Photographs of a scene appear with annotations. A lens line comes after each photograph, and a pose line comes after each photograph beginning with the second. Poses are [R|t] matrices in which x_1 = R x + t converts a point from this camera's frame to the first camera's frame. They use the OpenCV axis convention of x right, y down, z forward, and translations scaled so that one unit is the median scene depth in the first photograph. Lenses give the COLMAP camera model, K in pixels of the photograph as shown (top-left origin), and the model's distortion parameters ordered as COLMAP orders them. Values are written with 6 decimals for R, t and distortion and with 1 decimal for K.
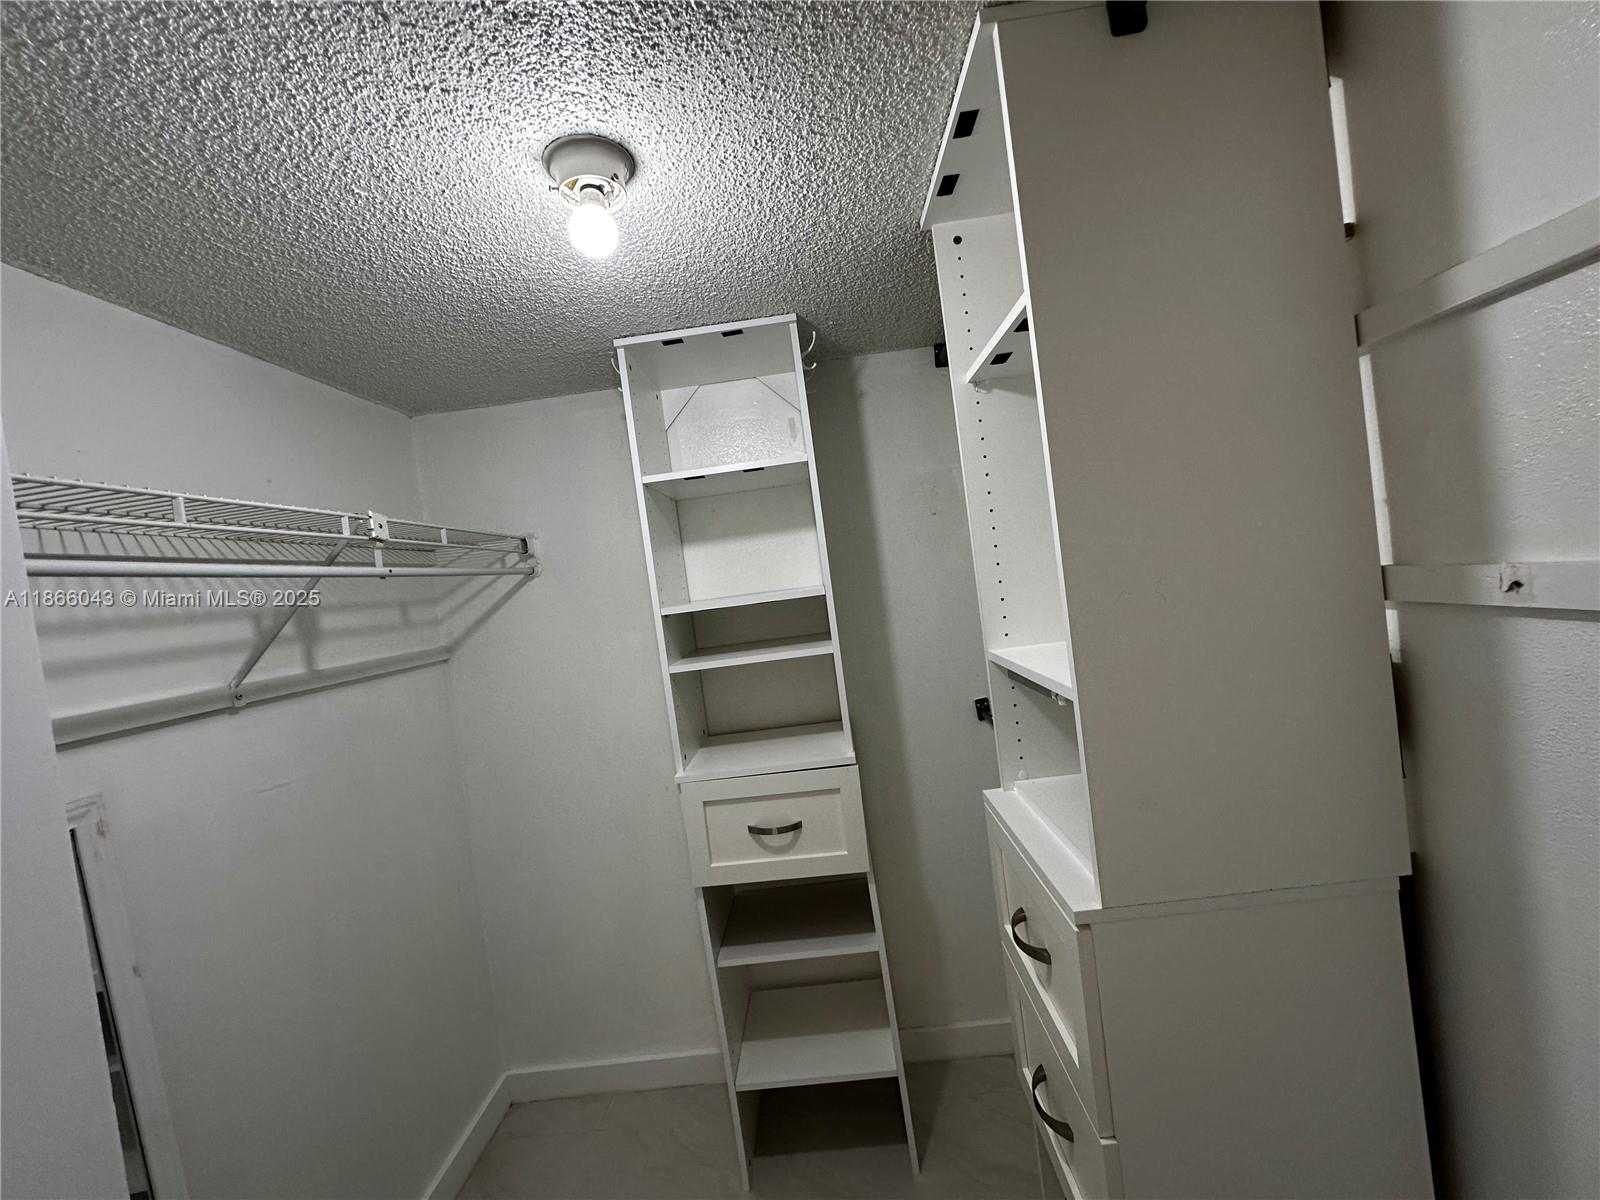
lens RADIAL K [[643.1, 0, 798.6], [0, 643.1, 600.8], [0, 0, 1]] dist [-0.008072, 0.000281]
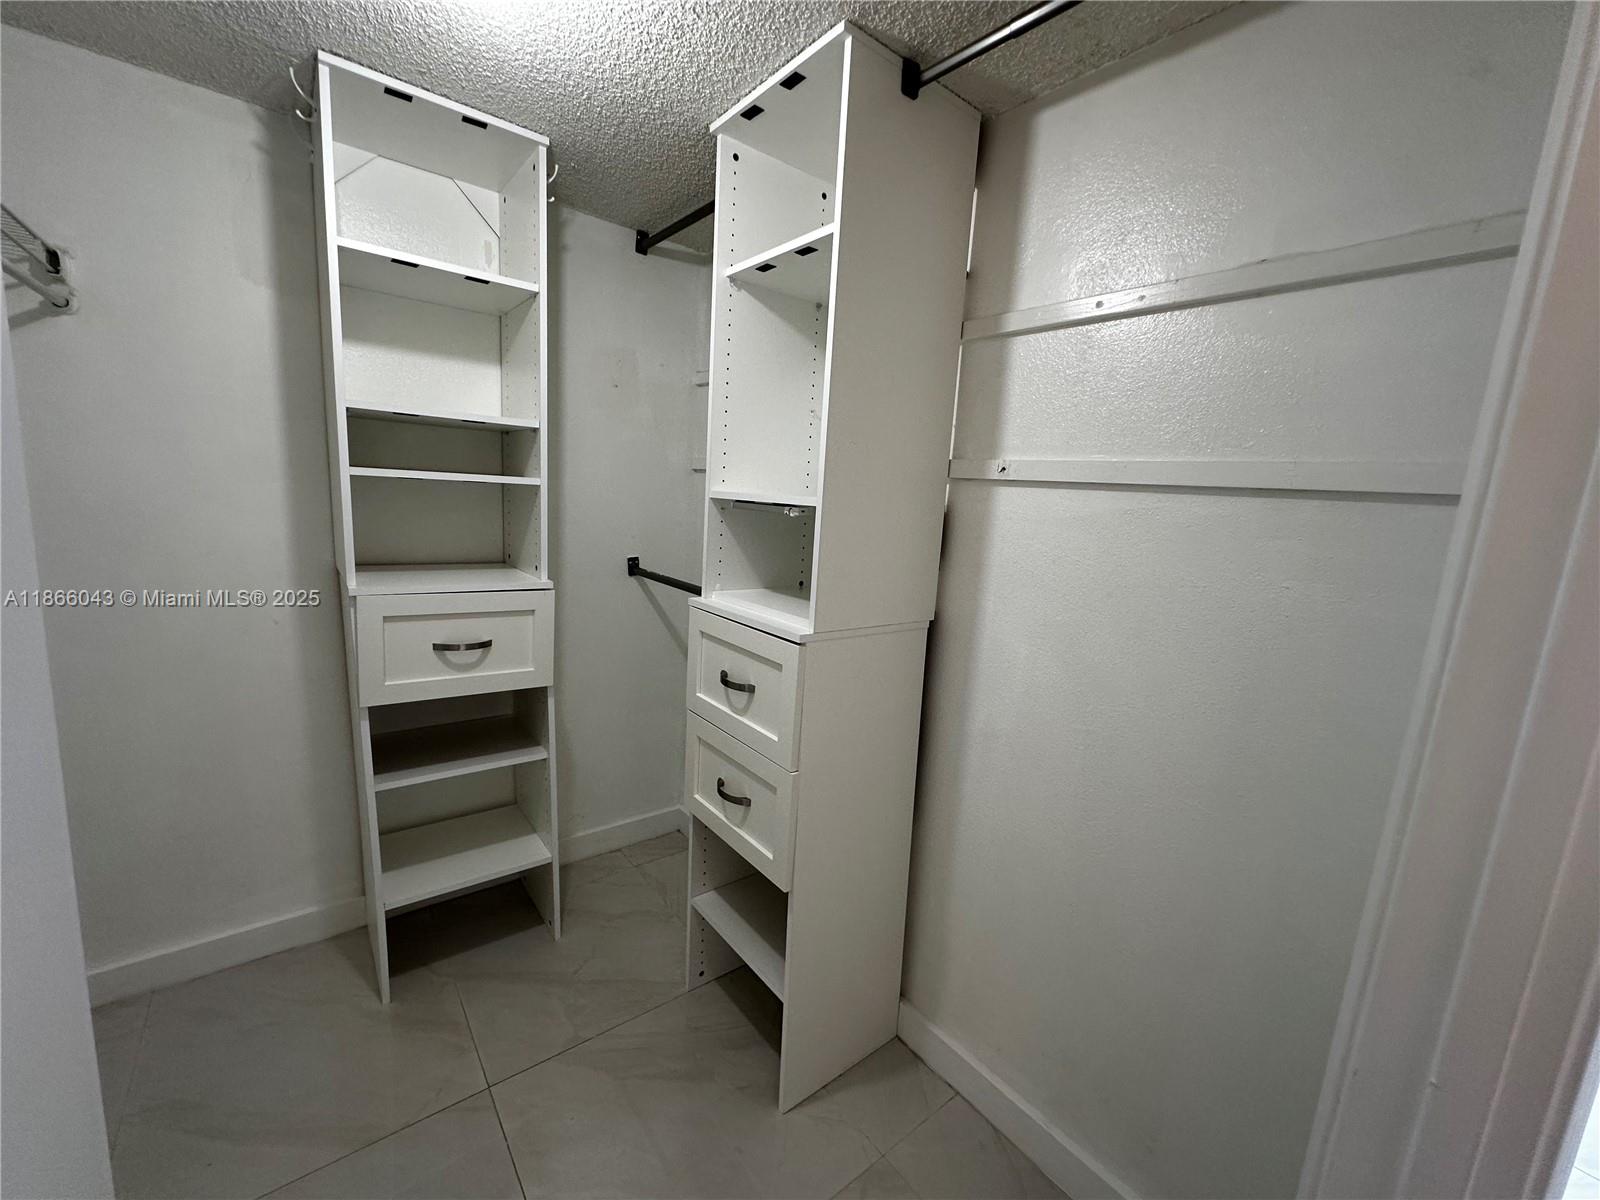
lens RADIAL K [[643.1, 0, 798.9], [0, 643.1, 603.0], [0, 0, 1]] dist [-0.008072, 0.000281]
pose [[0.744010, 0.068786, 0.664619, -0.328680], [-0.139945, 0.988667, 0.054338, 0.161370], [-0.653349, -0.133438, 0.745204, -0.097493]]
